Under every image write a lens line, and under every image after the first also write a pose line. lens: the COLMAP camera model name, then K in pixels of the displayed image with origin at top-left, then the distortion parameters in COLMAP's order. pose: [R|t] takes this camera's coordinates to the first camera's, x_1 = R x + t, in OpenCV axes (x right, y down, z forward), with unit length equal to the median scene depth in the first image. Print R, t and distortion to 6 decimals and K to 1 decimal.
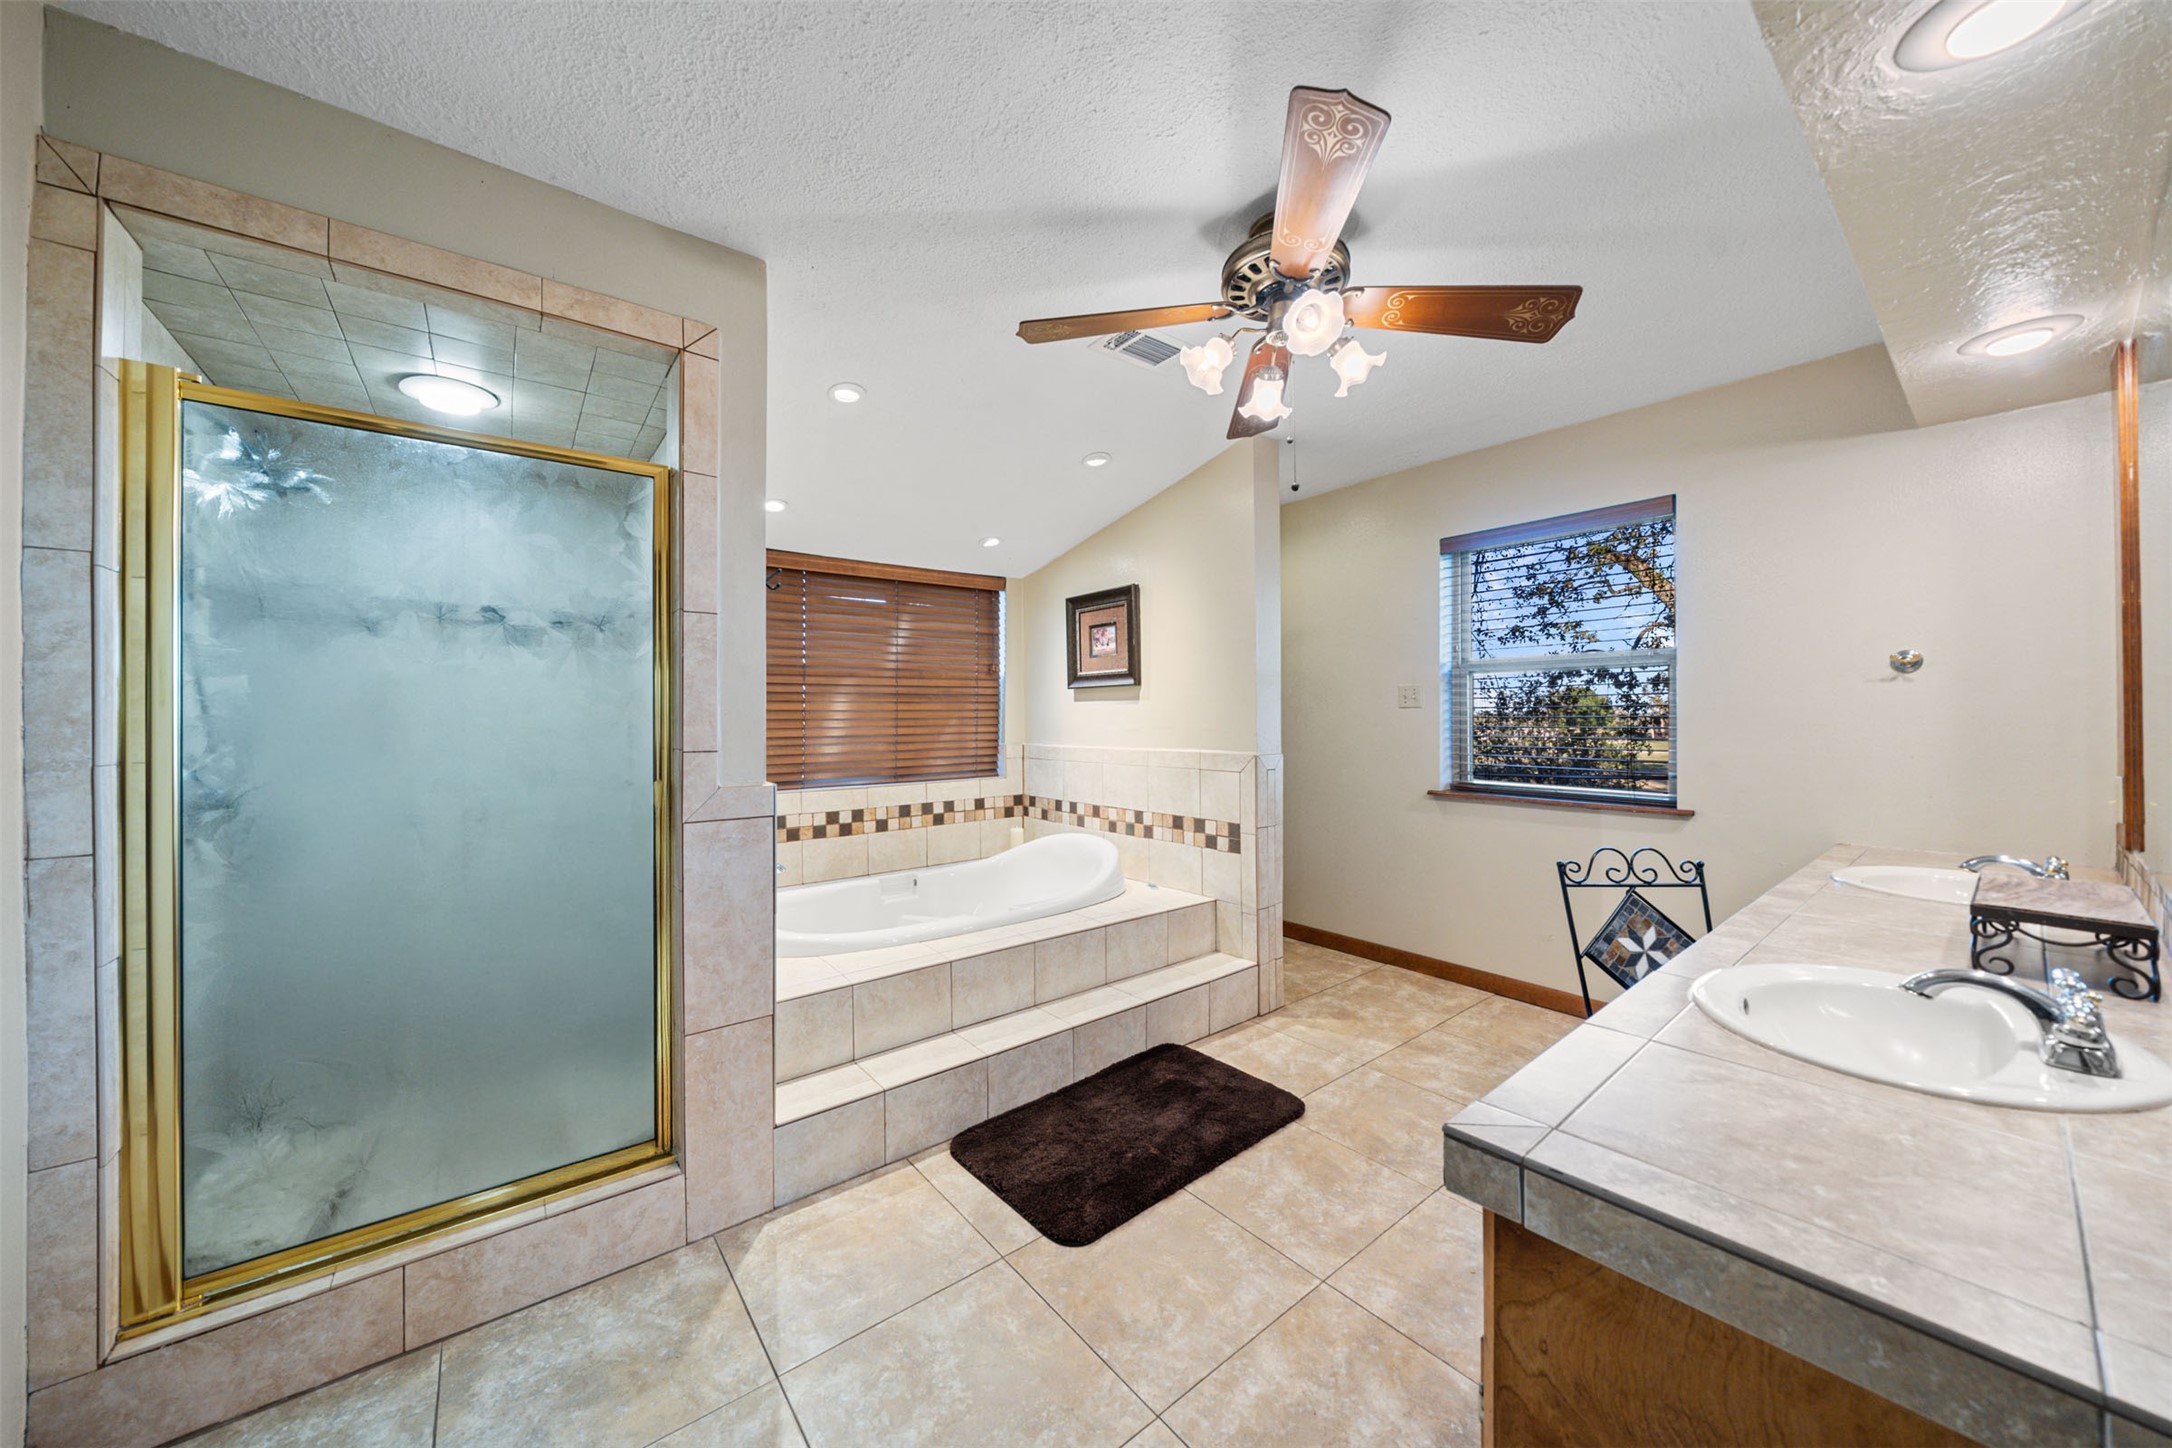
lens RADIAL K [[744.8, 0, 1070.9], [0, 744.8, 718.7], [0, 0, 1]] dist [-0.006563, -0.000058]
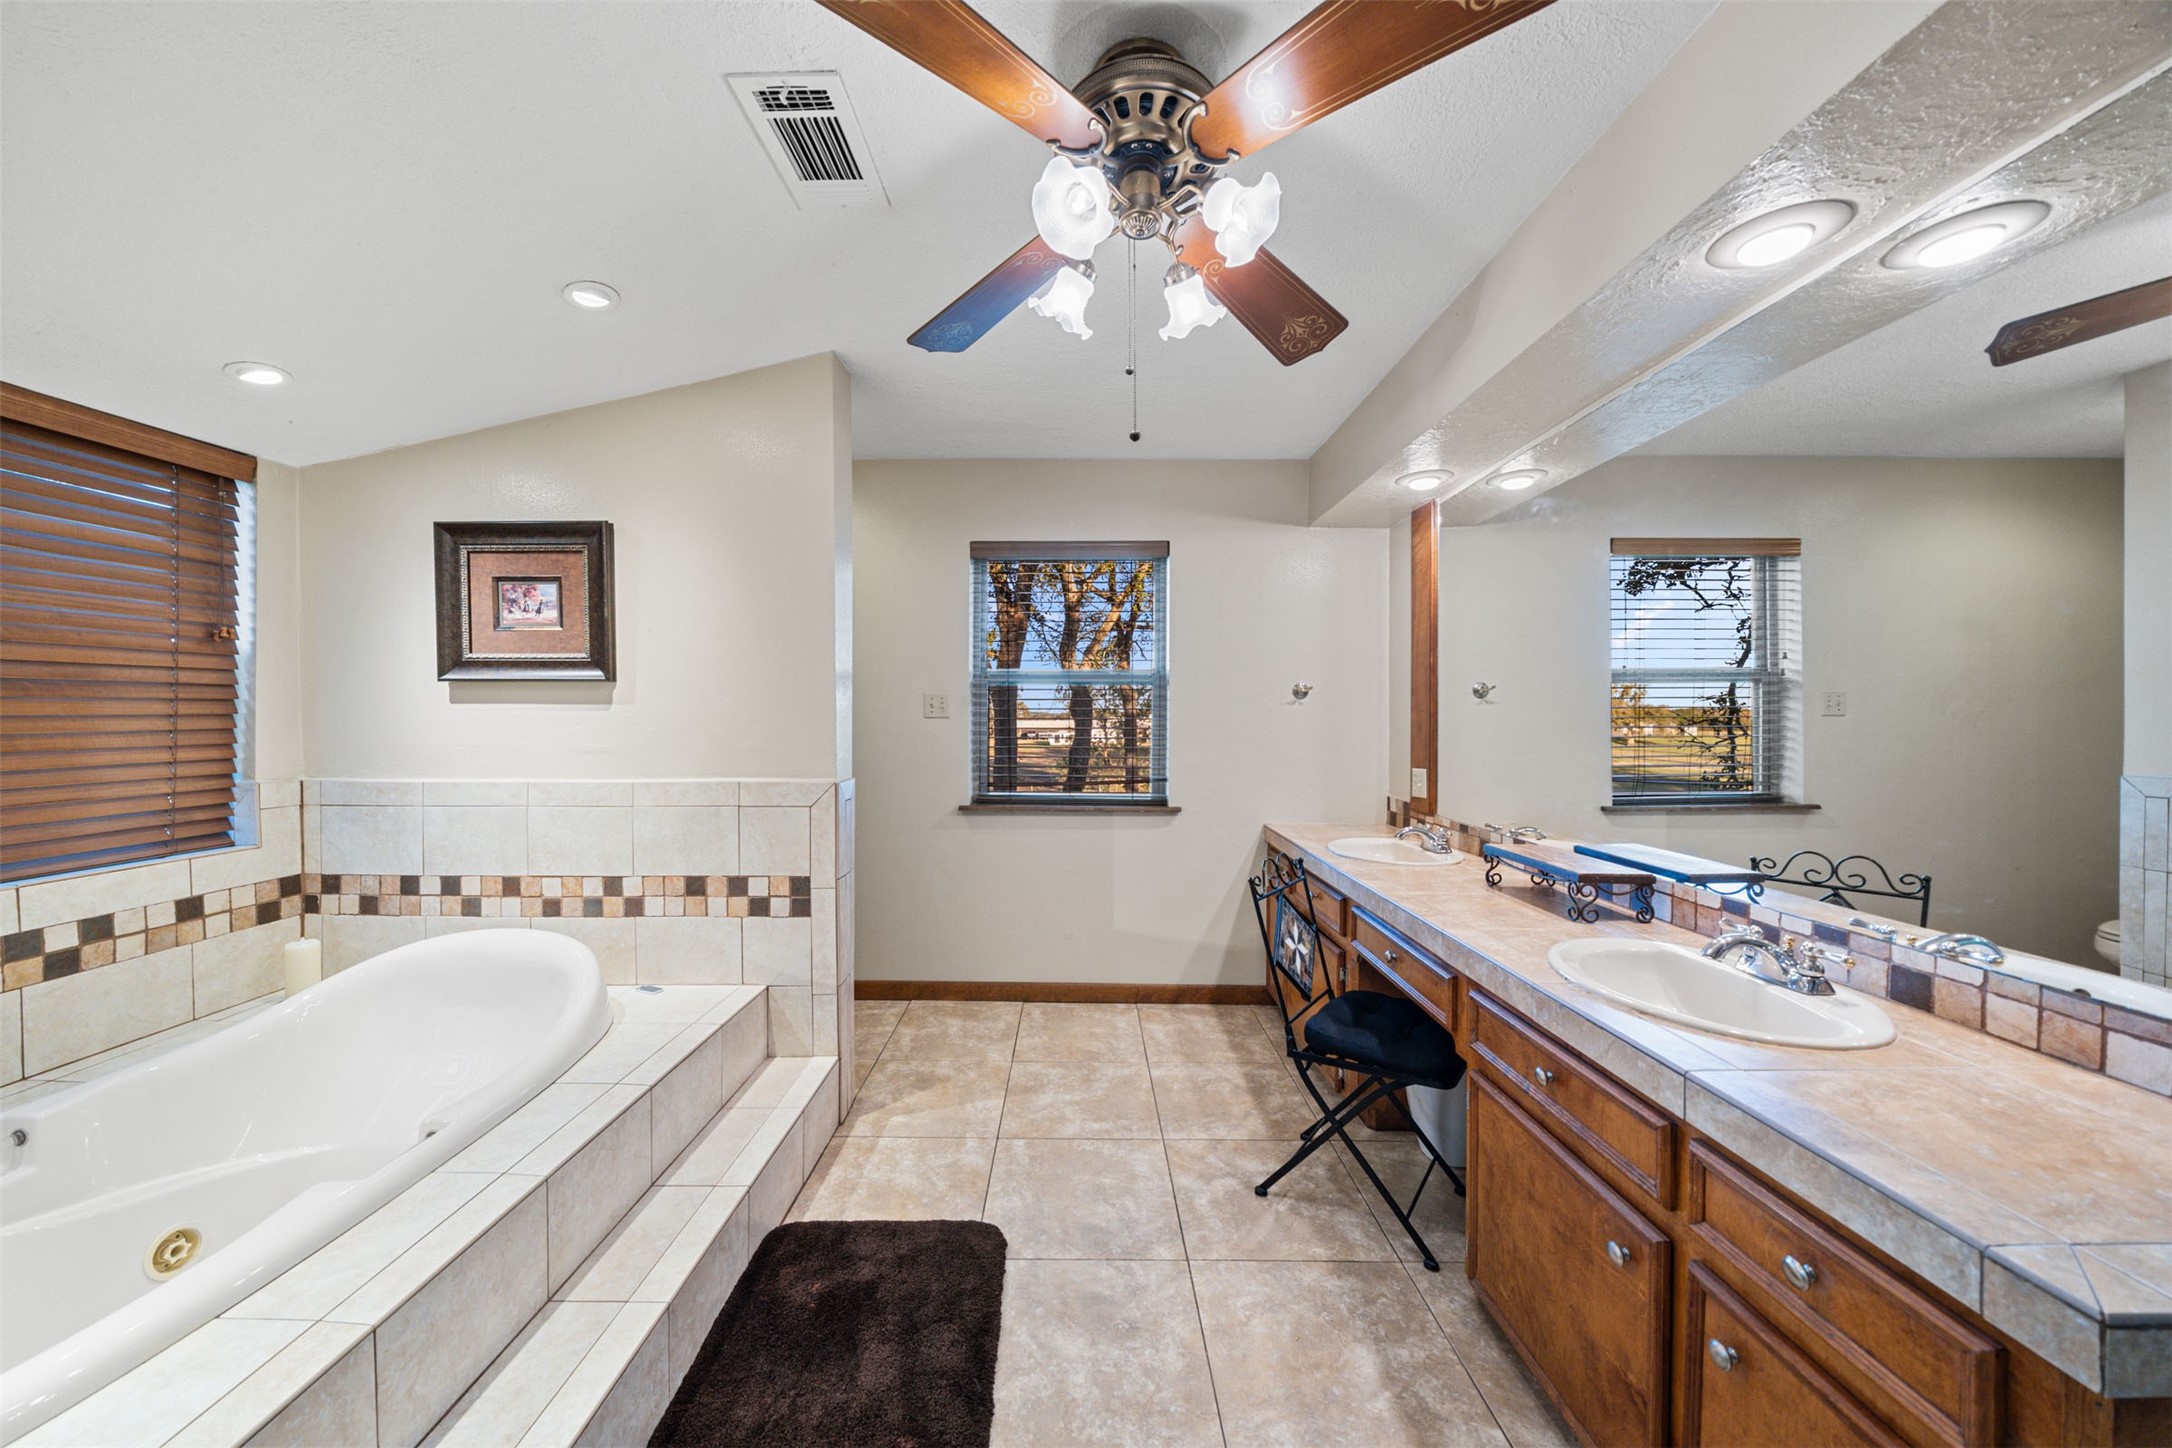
lens RADIAL K [[744.8, 0, 1085.6], [0, 744.8, 726.3], [0, 0, 1]] dist [-0.006563, -0.000058]
pose [[0.624973, -0.004753, 0.780632, -0.153757], [-0.003368, 0.999956, 0.008784, -0.012991], [-0.780639, -0.008119, 0.624930, 0.281709]]
